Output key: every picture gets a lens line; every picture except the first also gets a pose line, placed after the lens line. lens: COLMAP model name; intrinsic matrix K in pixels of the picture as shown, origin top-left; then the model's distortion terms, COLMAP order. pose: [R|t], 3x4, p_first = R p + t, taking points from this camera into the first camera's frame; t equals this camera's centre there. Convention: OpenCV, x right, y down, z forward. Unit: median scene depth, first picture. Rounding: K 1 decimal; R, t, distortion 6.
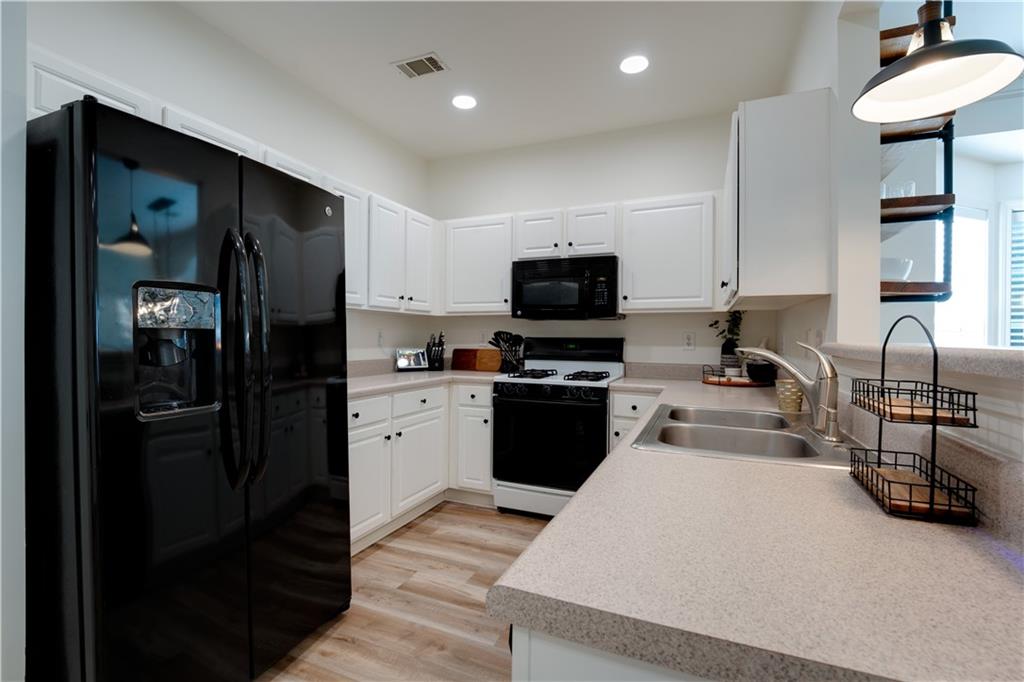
lens RADIAL K [[463.7, 0, 511.0], [0, 463.7, 344.7], [0, 0, 1]] dist [-0.018876, 0.002590]
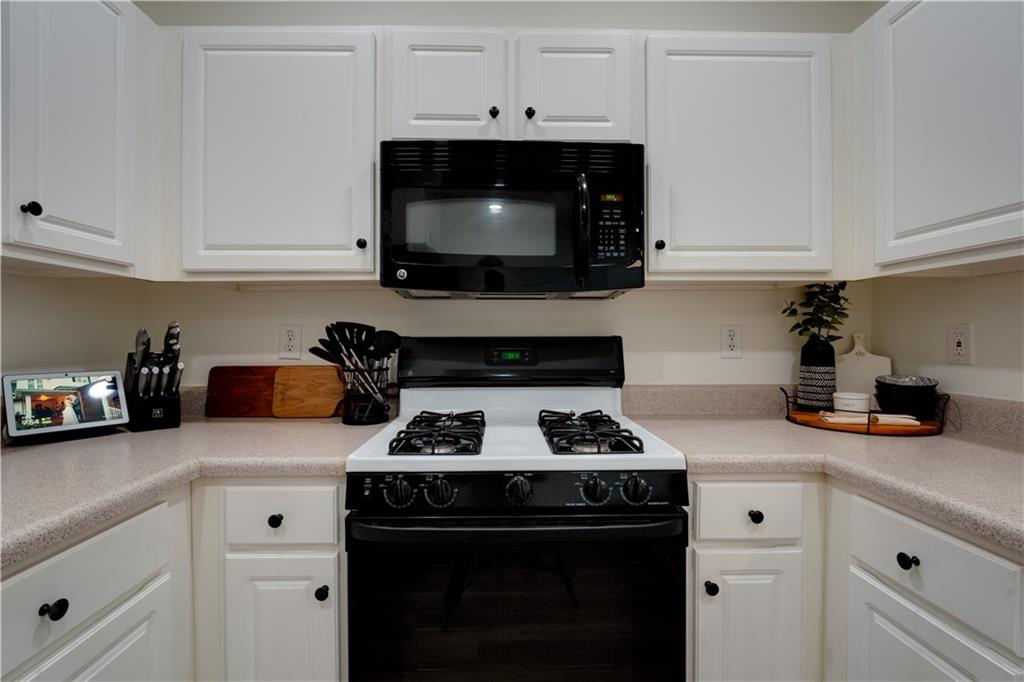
lens RADIAL K [[463.7, 0, 507.9], [0, 463.7, 339.7], [0, 0, 1]] dist [-0.018876, 0.002590]
pose [[0.907528, -0.013864, 0.419763, -0.061833], [0.014762, 0.999890, 0.001110, -0.012316], [-0.419733, 0.005189, 0.907633, 0.576530]]
